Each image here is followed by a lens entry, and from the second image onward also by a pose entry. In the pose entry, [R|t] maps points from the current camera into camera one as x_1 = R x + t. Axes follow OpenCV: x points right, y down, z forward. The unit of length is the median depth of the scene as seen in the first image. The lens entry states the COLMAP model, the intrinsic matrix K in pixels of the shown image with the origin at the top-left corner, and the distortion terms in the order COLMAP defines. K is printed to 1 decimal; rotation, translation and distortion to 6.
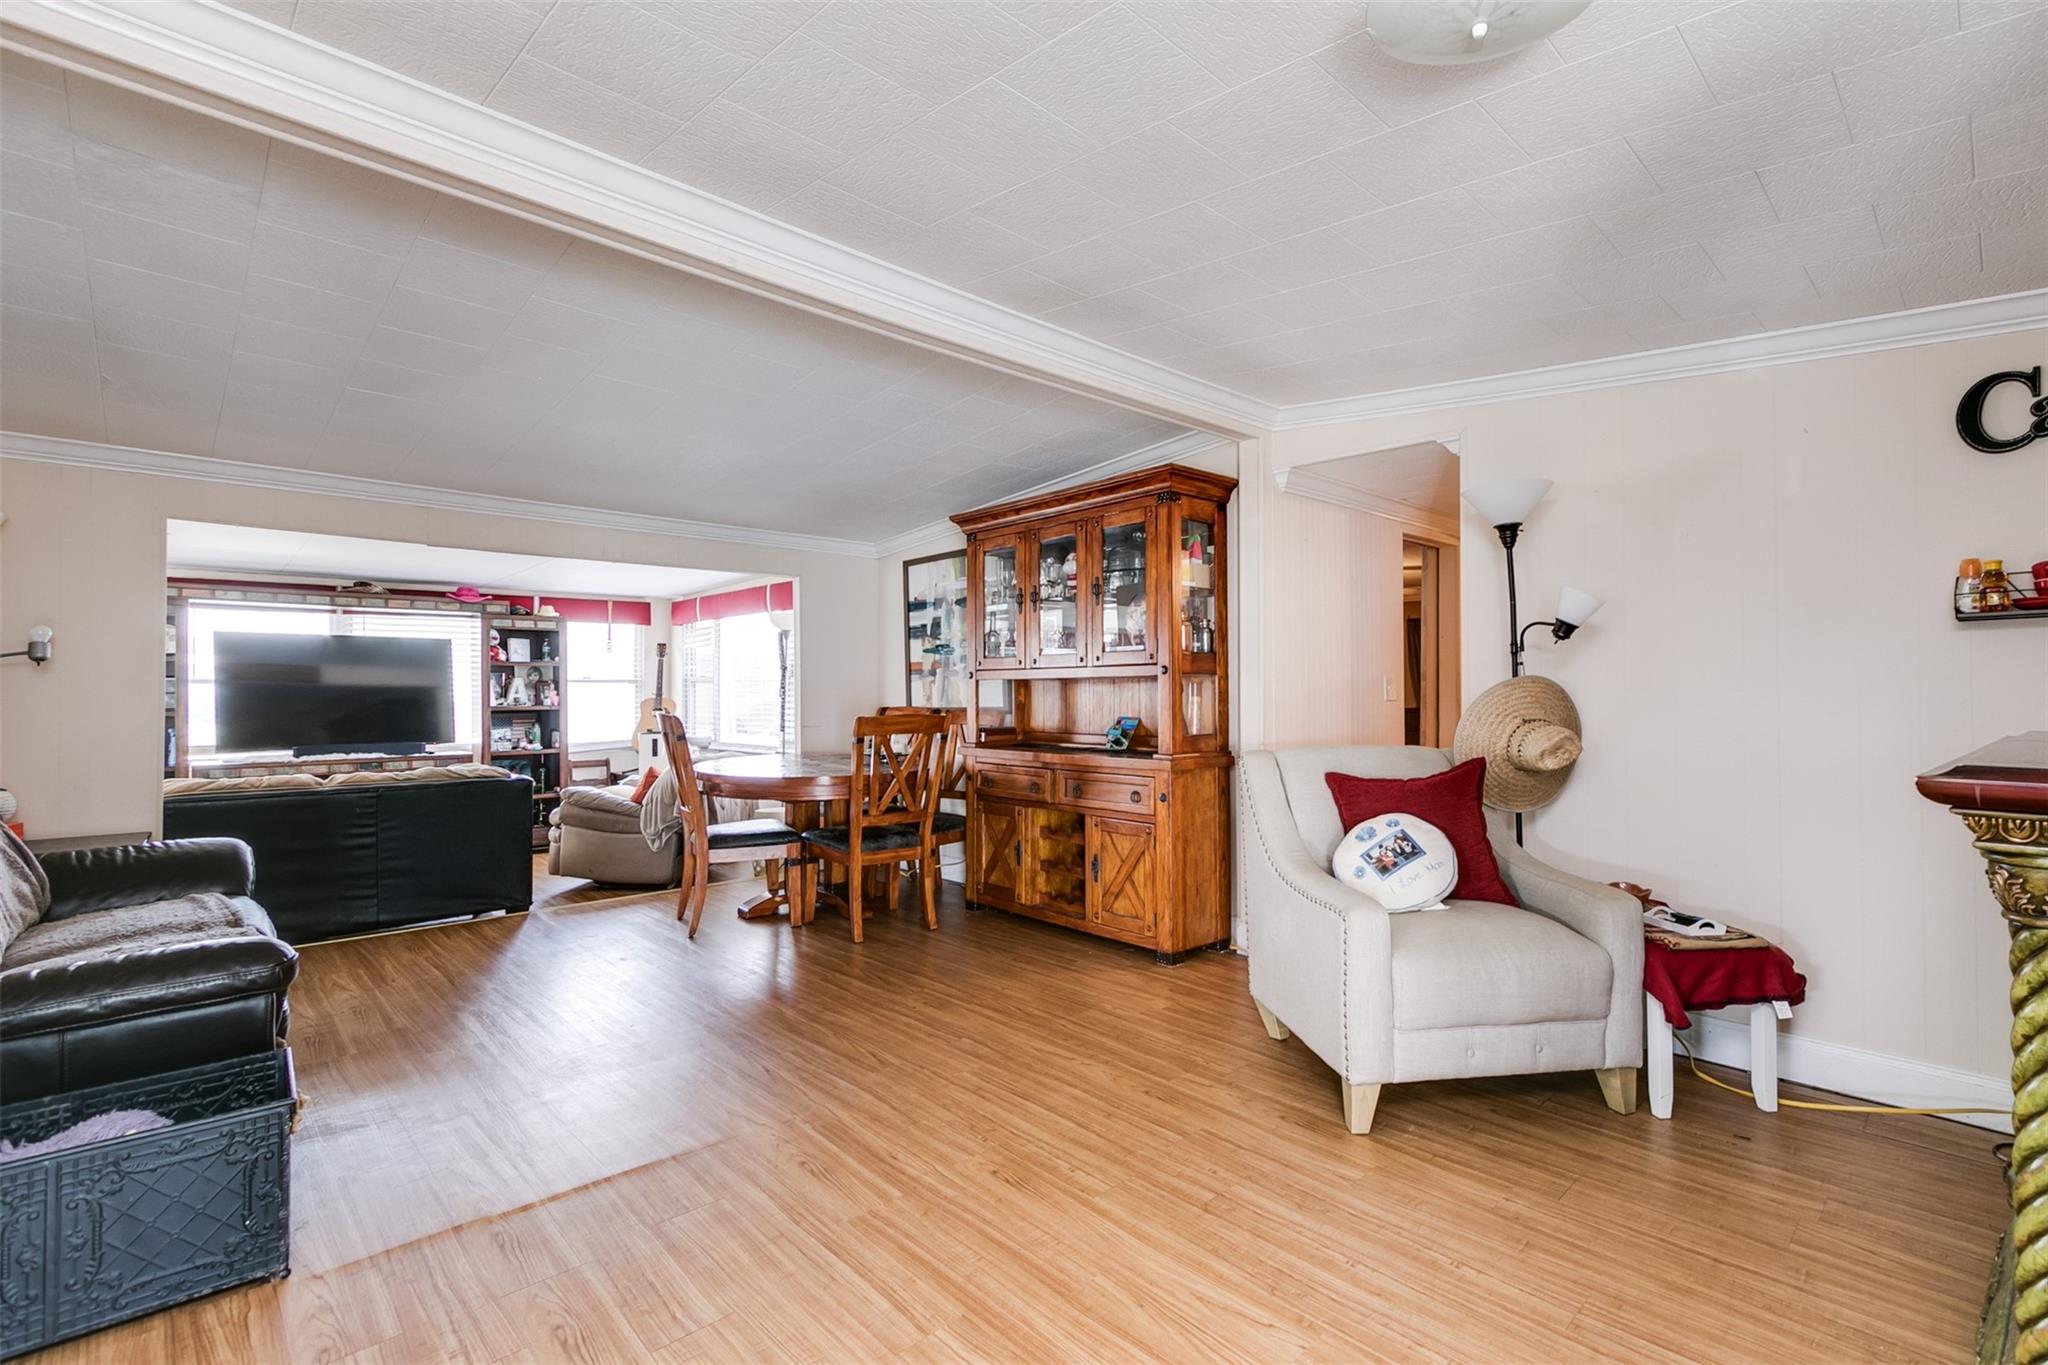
lens RADIAL K [[921.8, 0, 1036.3], [0, 921.8, 681.3], [0, 0, 1]] dist [-0.001433, -0.000037]
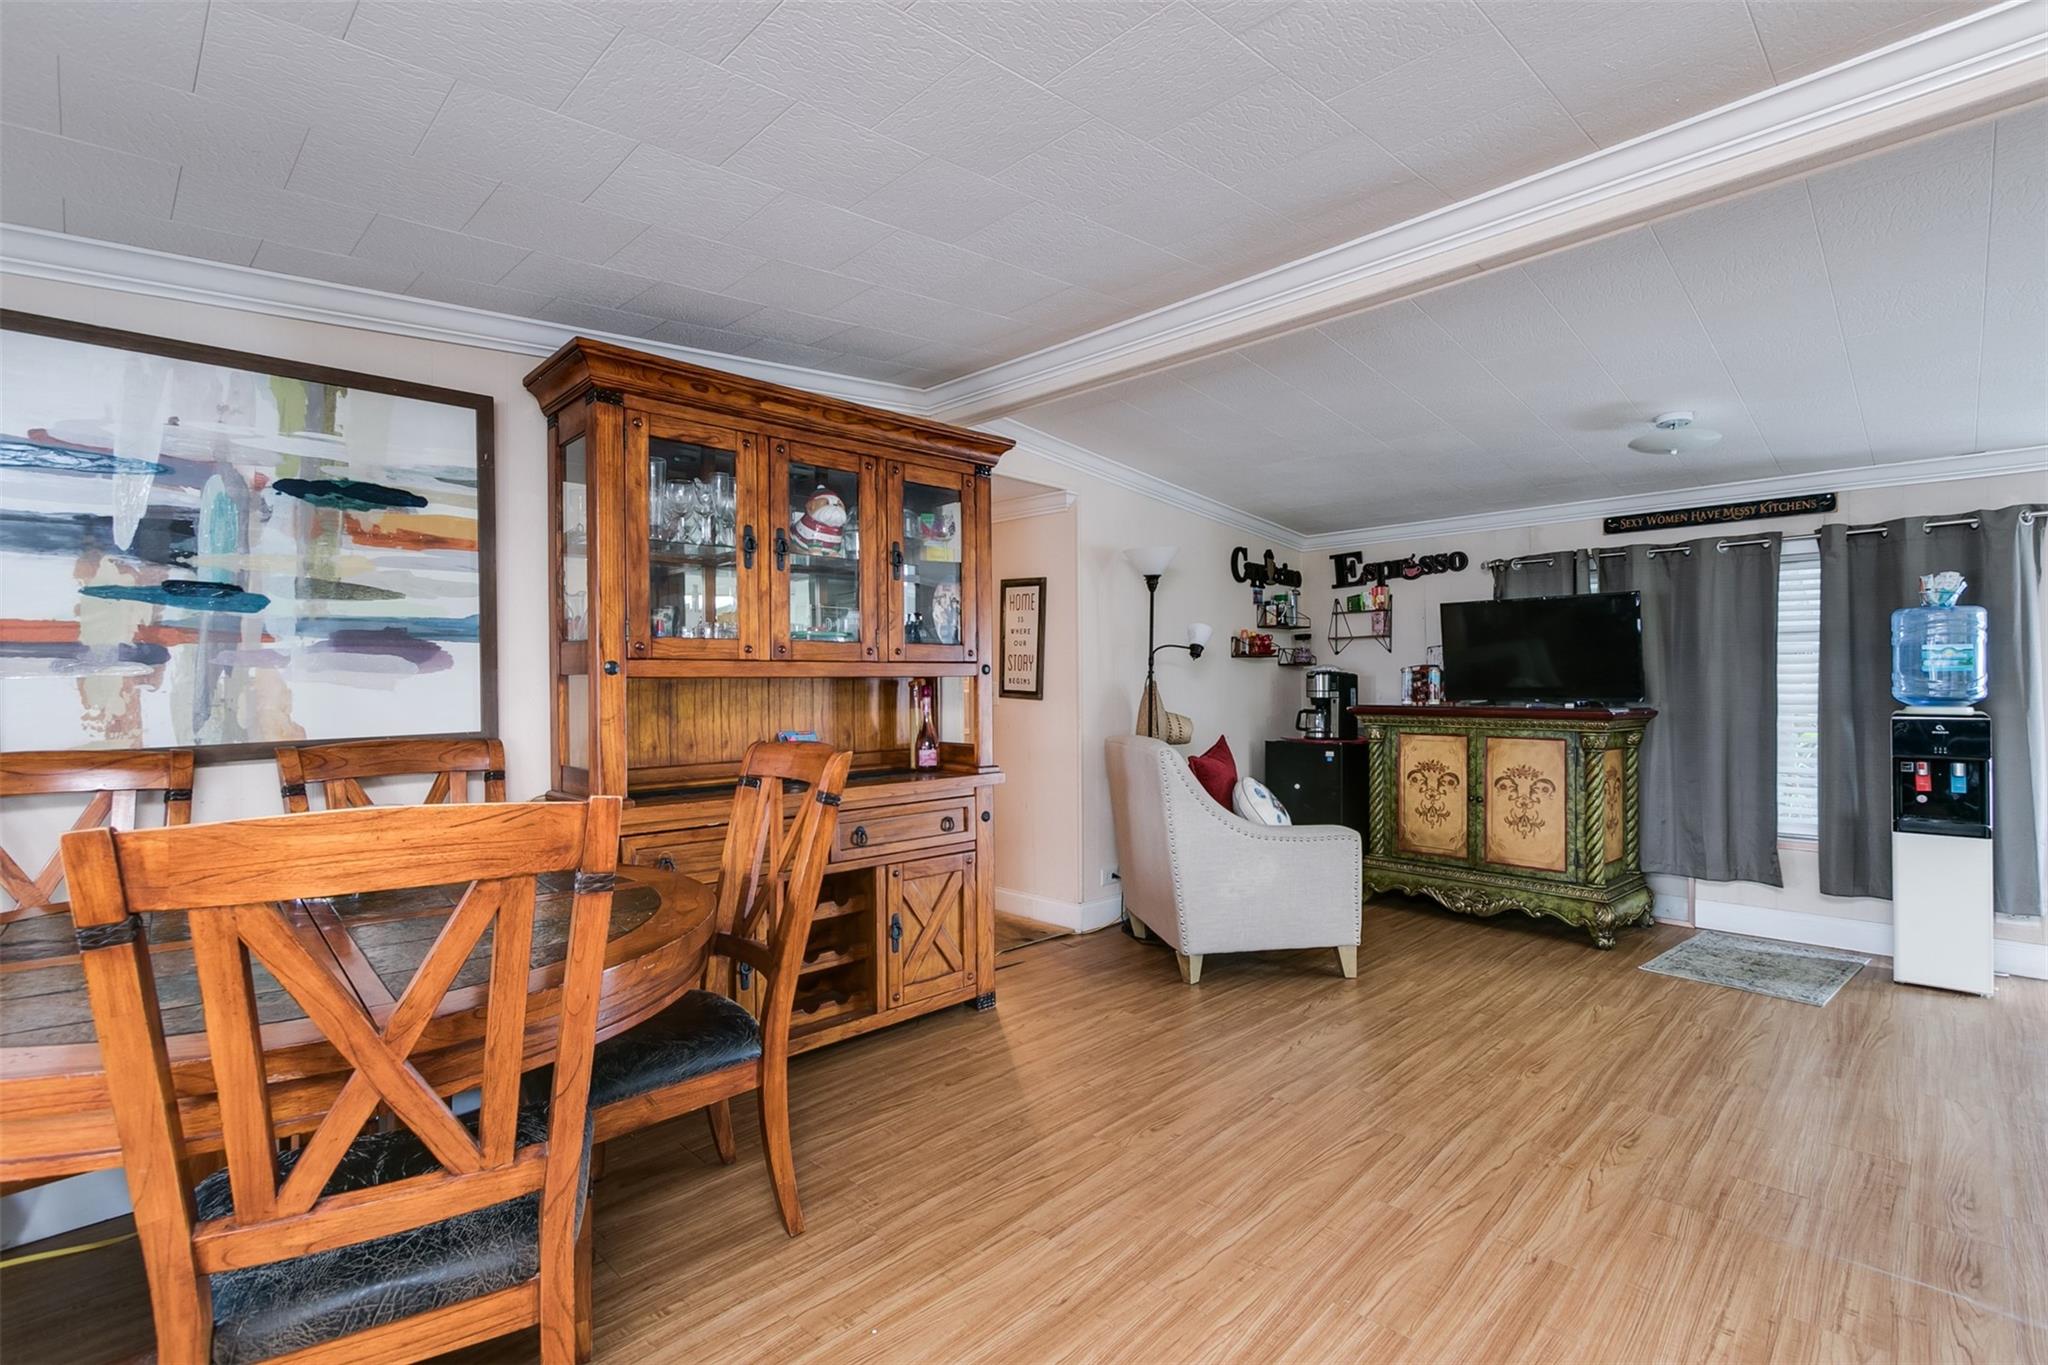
lens RADIAL K [[921.8, 0, 1036.3], [0, 921.8, 681.3], [0, 0, 1]] dist [-0.001433, -0.000037]
pose [[-0.027259, 0.008863, 0.999589, -0.490118], [-0.002415, 0.999957, -0.008932, 0.004208], [-0.999625, -0.002657, -0.027237, 0.651903]]
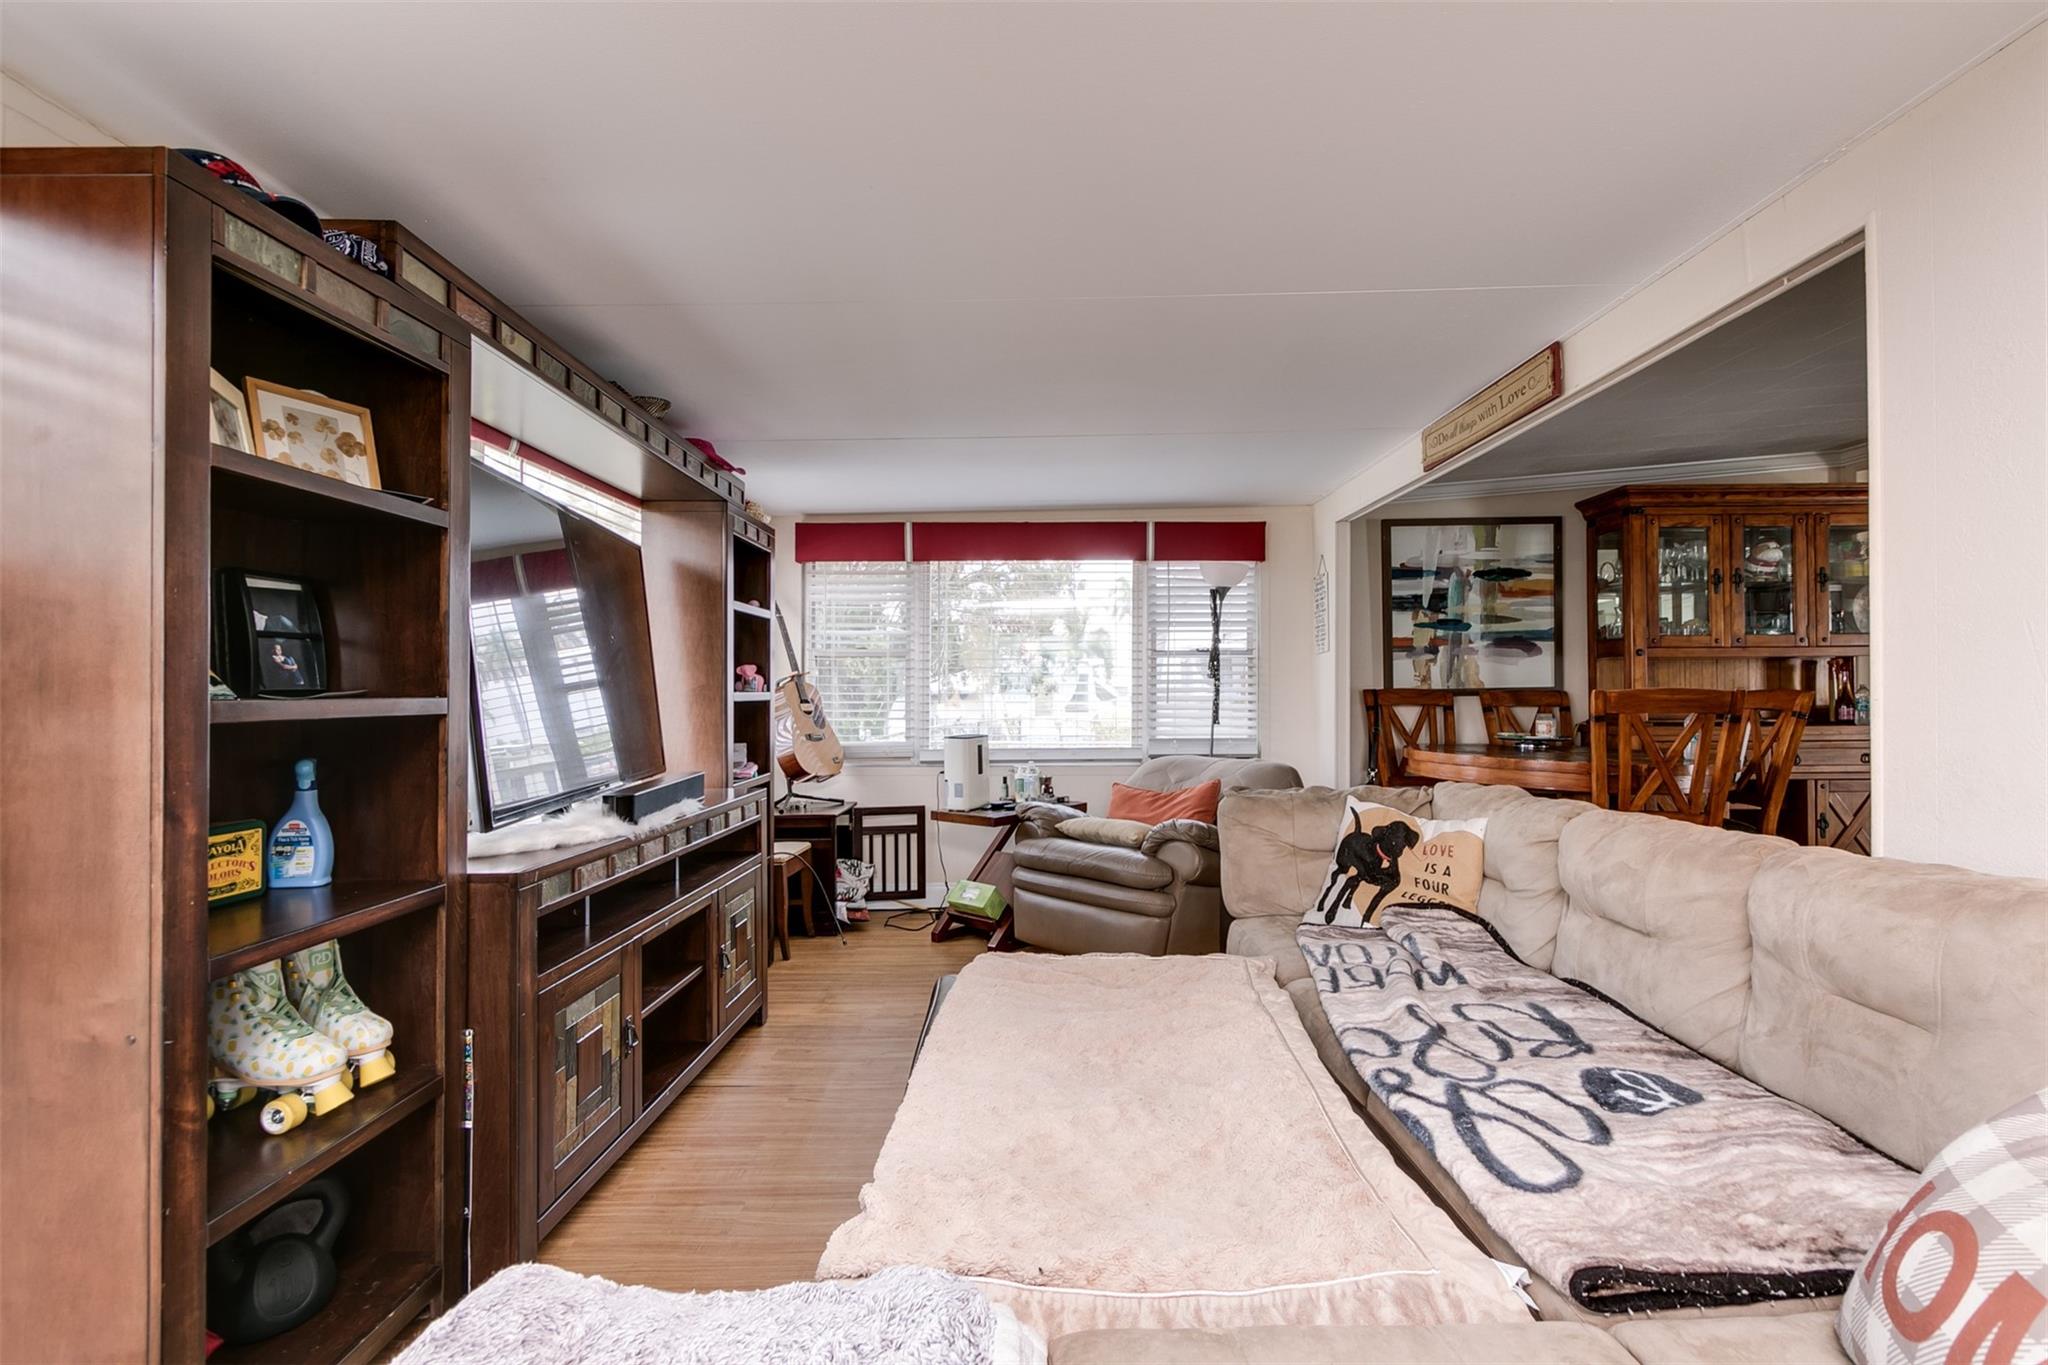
lens RADIAL K [[921.8, 0, 1036.3], [0, 921.8, 681.3], [0, 0, 1]] dist [-0.001433, -0.000037]
pose [[0.693025, 0.009038, 0.720857, -1.019350], [-0.007268, 0.999958, -0.005549, 0.028702], [-0.720877, -0.001394, 0.693061, 0.656367]]
